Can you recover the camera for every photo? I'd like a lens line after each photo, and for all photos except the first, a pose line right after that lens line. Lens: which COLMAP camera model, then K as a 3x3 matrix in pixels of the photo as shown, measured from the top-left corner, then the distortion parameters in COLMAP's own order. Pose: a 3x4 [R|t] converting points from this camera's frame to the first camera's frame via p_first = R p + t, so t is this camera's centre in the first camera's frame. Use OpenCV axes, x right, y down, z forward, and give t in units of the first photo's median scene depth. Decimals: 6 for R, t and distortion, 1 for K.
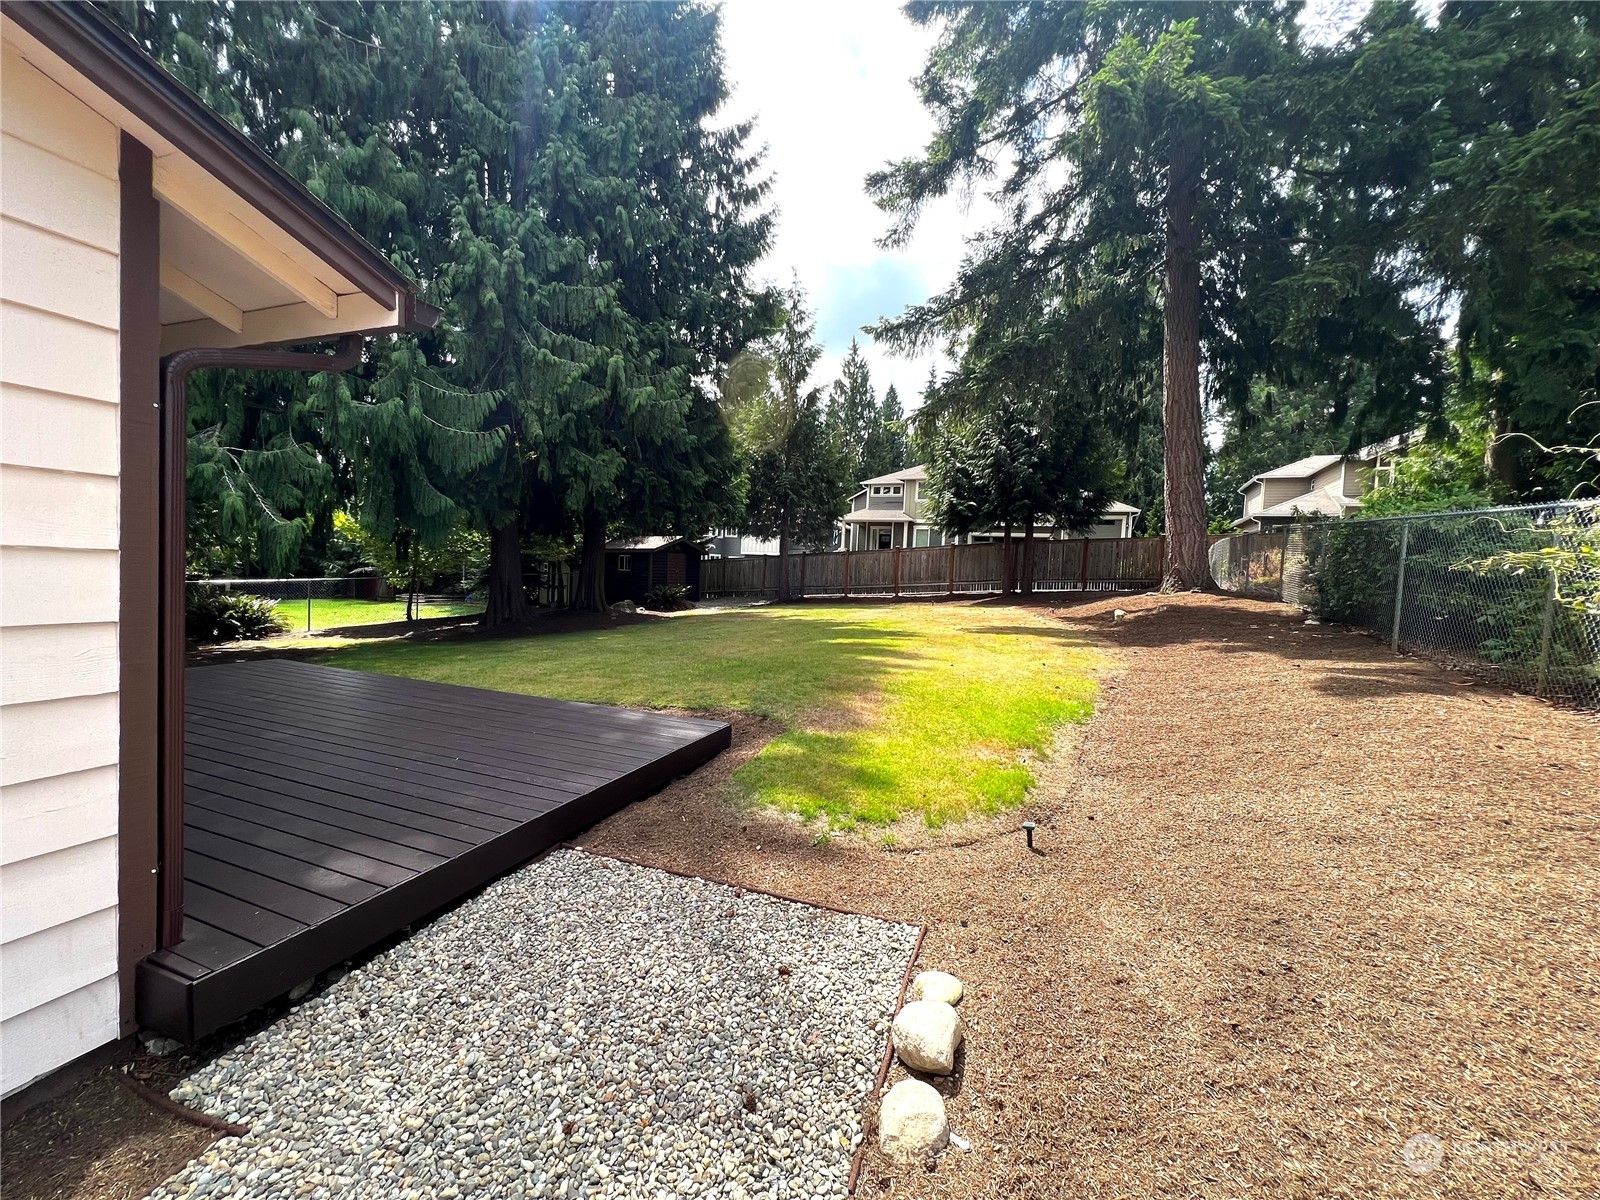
lens RADIAL K [[637.3, 0, 794.0], [0, 637.3, 603.7], [0, 0, 1]] dist [0.000374, -0.000166]
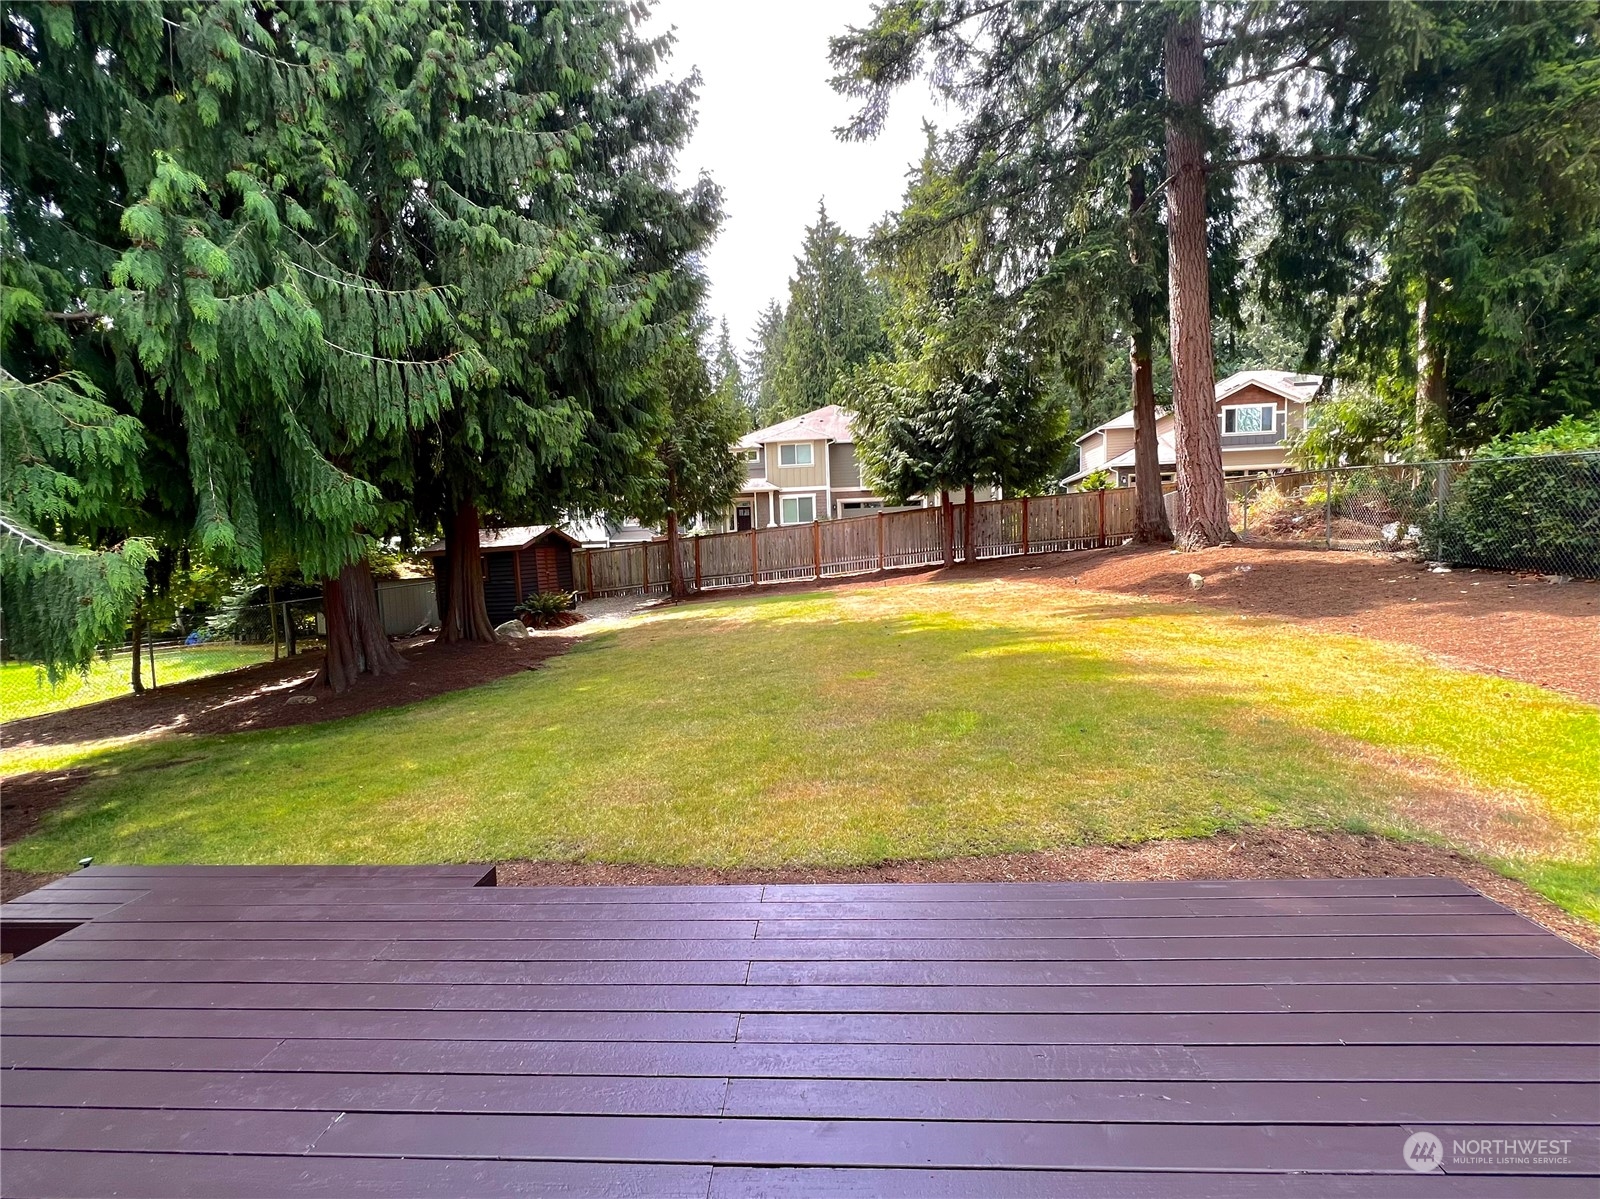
lens RADIAL K [[697.6, 0, 800.0], [0, 697.6, 599.5], [0, 0, 1]] dist [0.010416, 0.000074]
pose [[0.948434, -0.100377, 0.300663, -0.214113], [0.093398, 0.994921, 0.037538, -0.030608], [-0.302904, -0.007521, 0.952991, 0.177548]]
